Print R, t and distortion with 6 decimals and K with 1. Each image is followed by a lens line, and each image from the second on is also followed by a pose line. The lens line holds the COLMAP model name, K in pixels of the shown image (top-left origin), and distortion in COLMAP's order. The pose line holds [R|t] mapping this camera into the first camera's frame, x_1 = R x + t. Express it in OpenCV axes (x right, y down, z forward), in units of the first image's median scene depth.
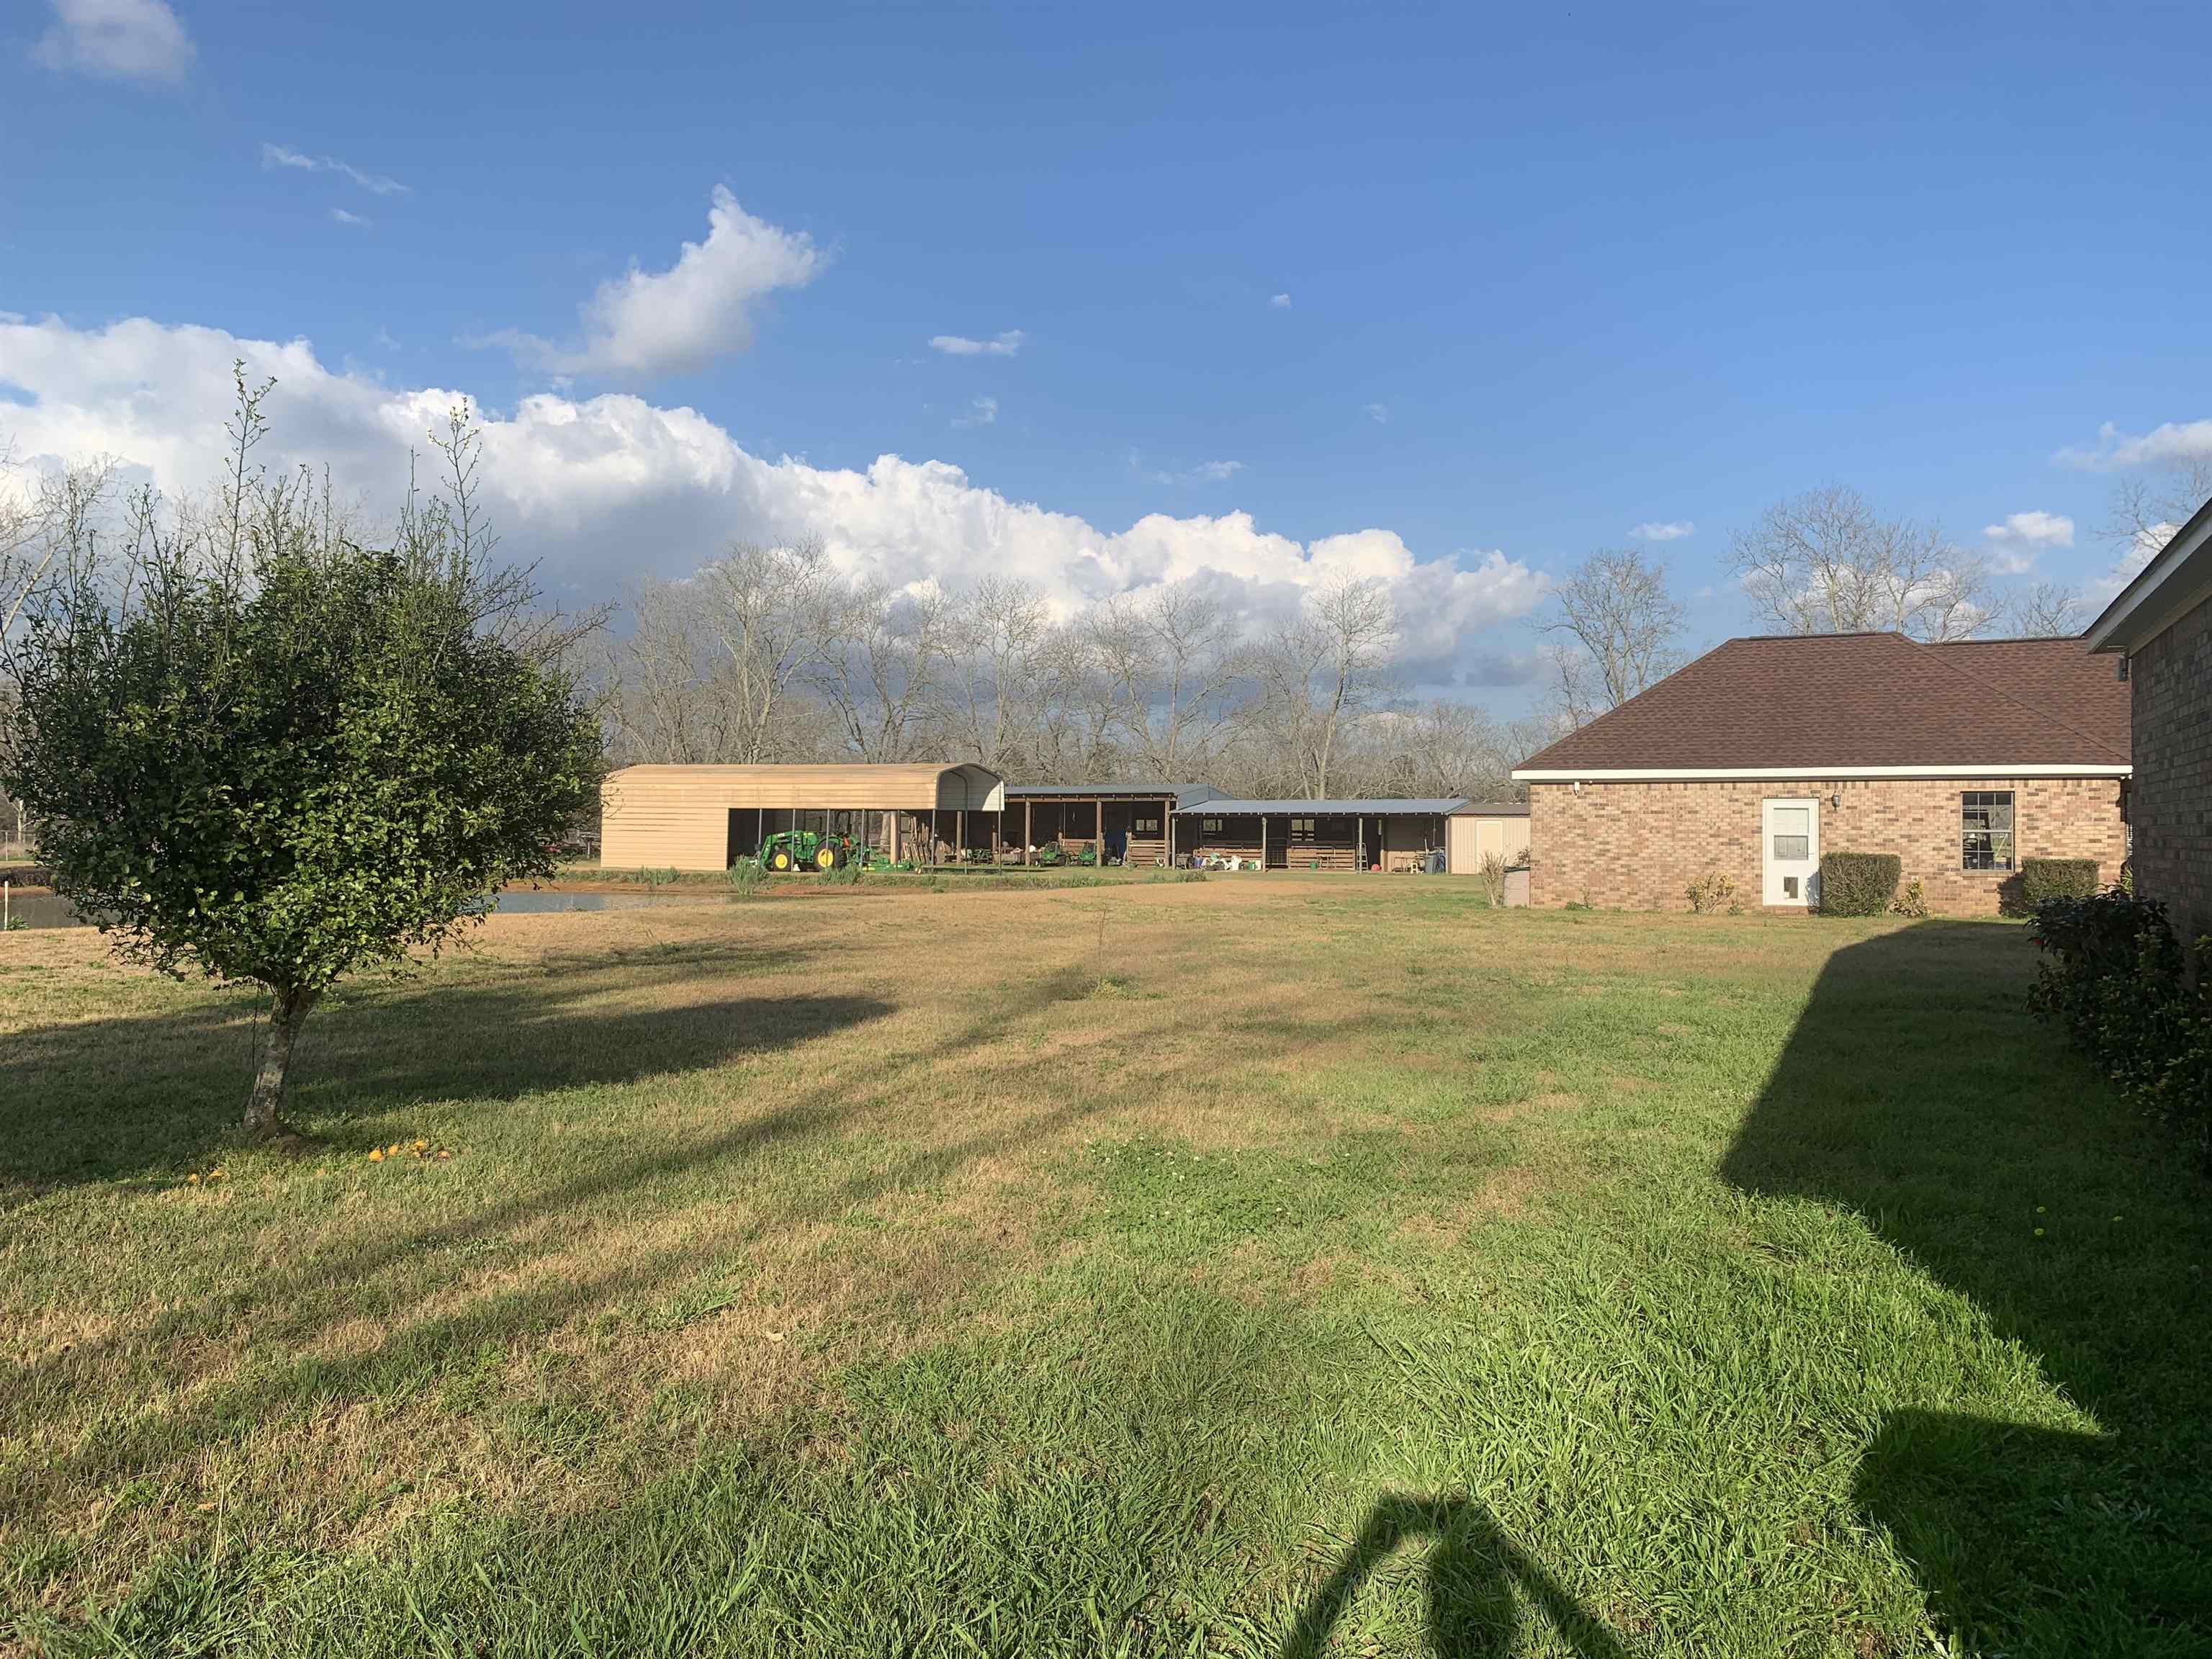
lens RADIAL K [[1693.9, 0, 1101.1], [0, 1693.9, 822.5], [0, 0, 1]] dist [0.015301, -0.021813]
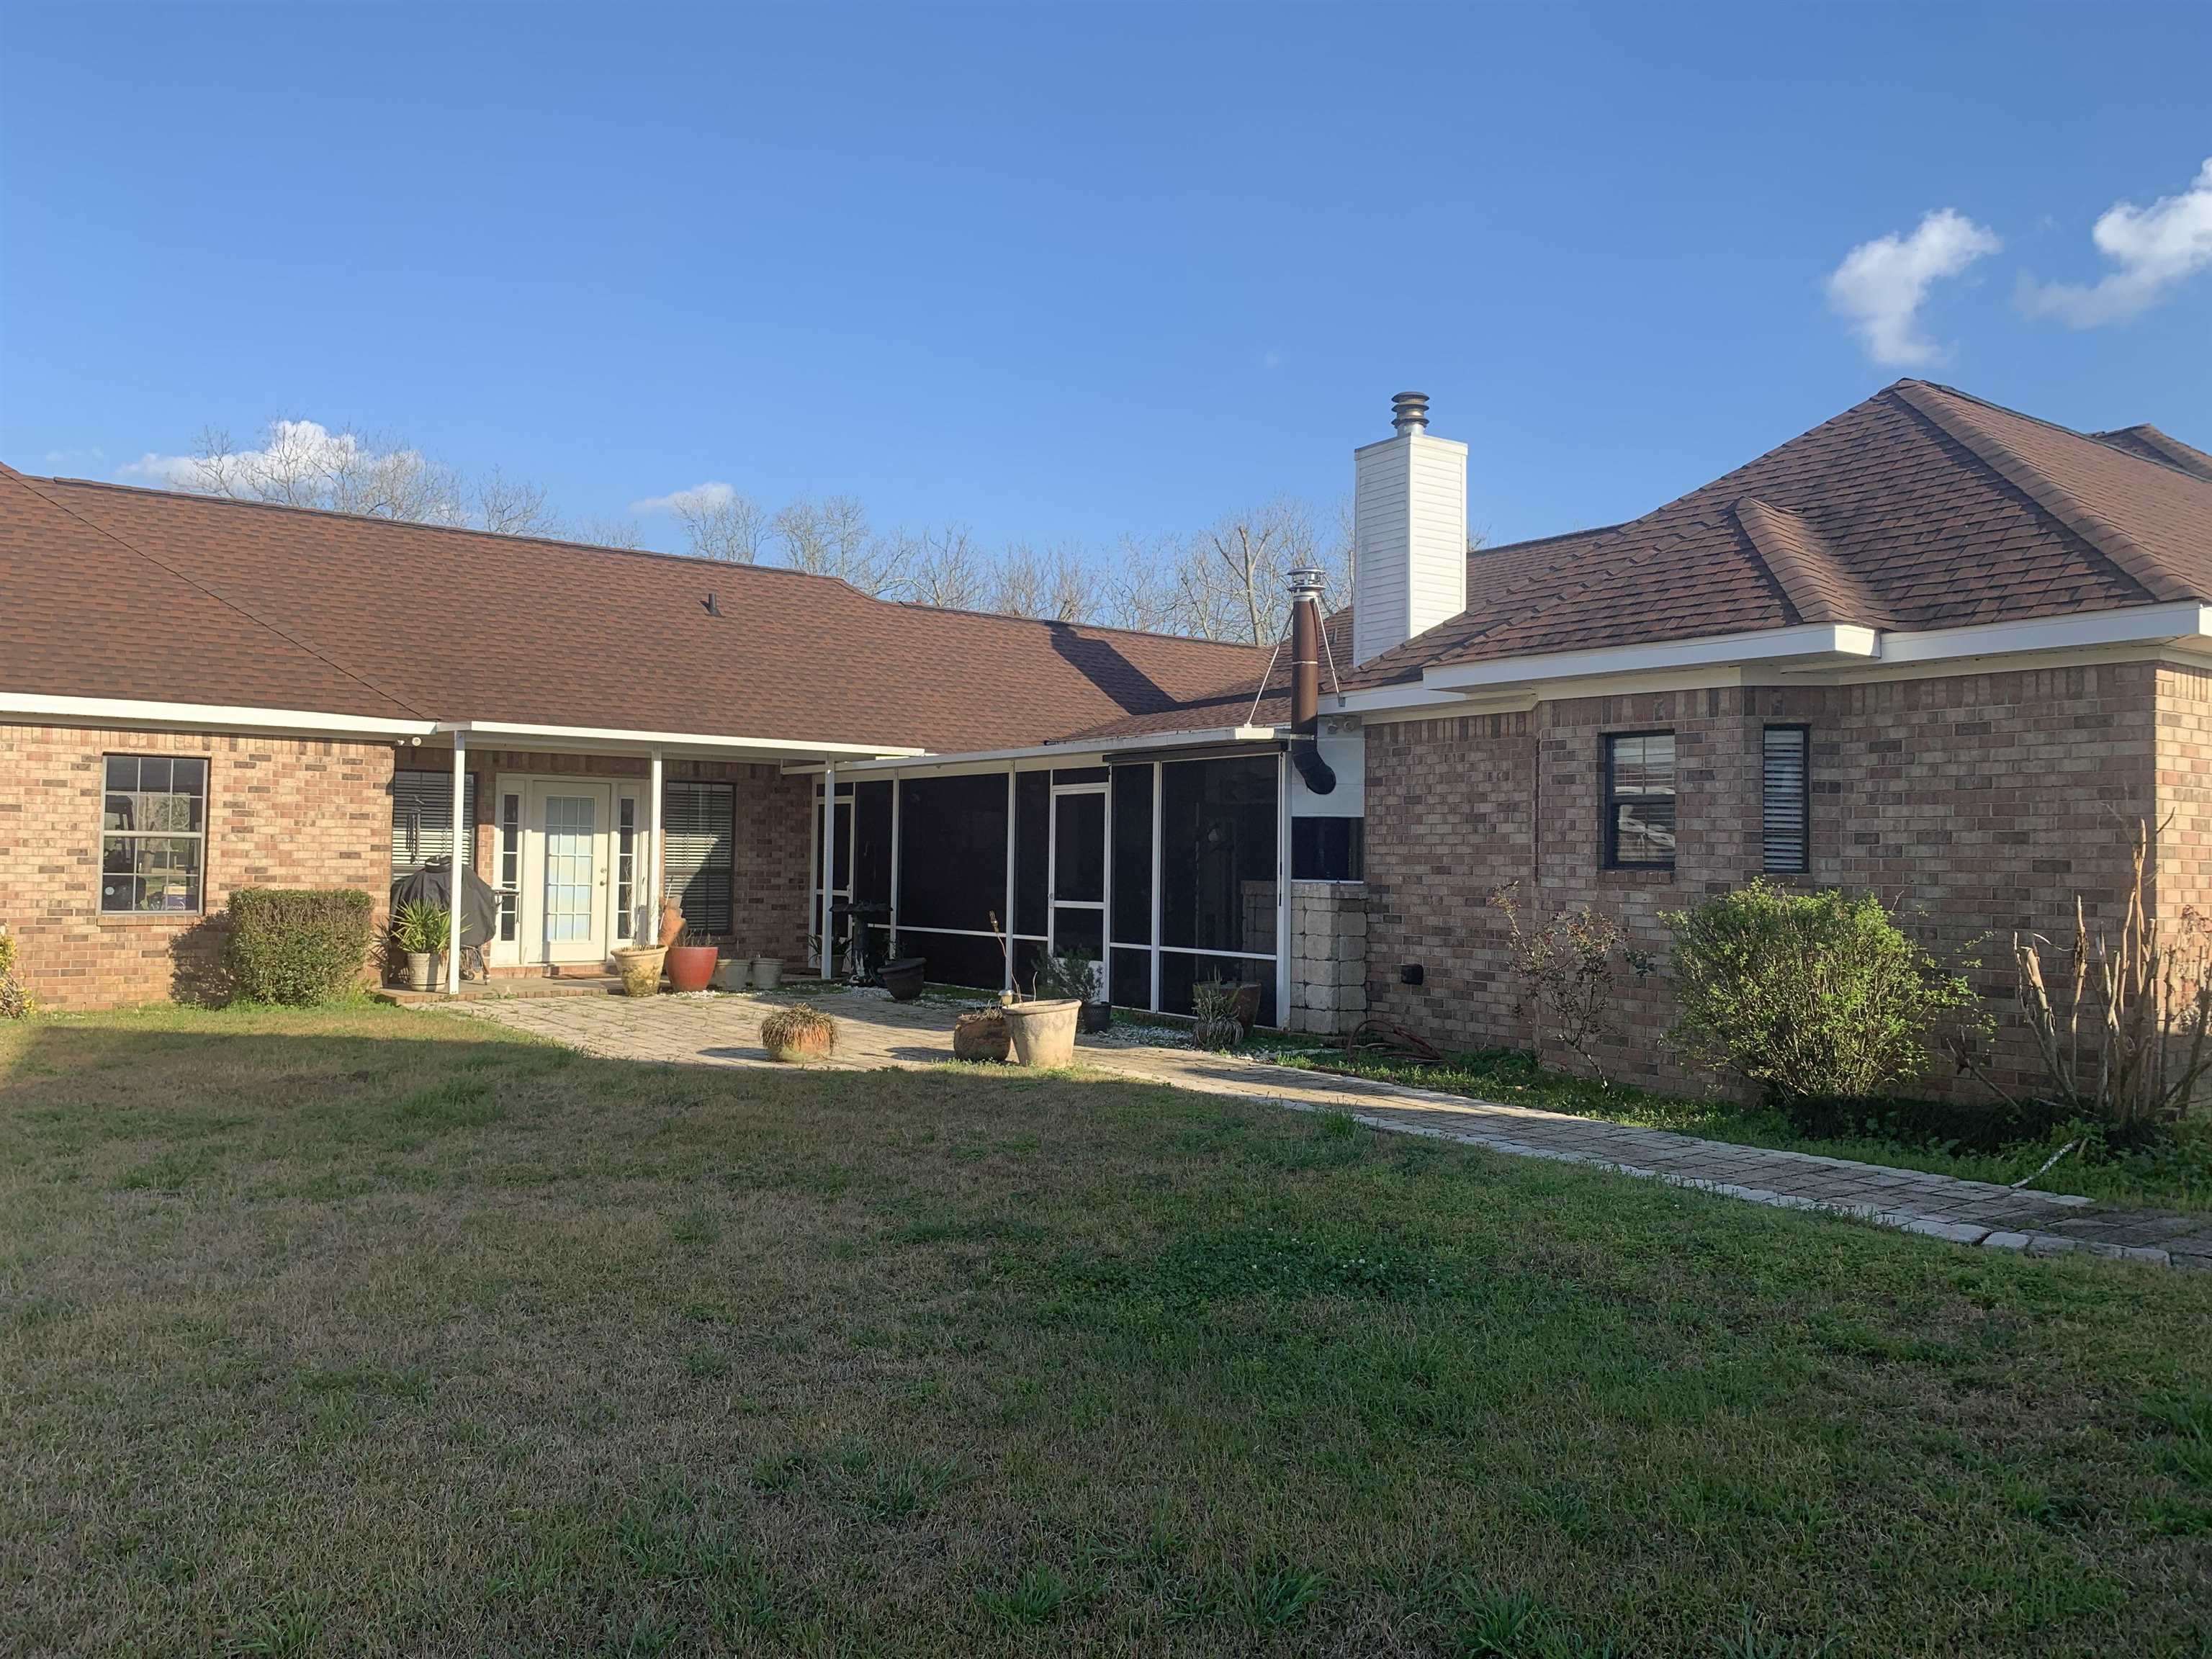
lens RADIAL K [[1693.9, 0, 1100.9], [0, 1693.9, 811.9], [0, 0, 1]] dist [0.015301, -0.021813]
pose [[0.491861, 0.028793, 0.870197, 0.222405], [-0.016916, 0.999580, -0.023512, 0.005513], [-0.870509, -0.003156, 0.492142, 0.509932]]
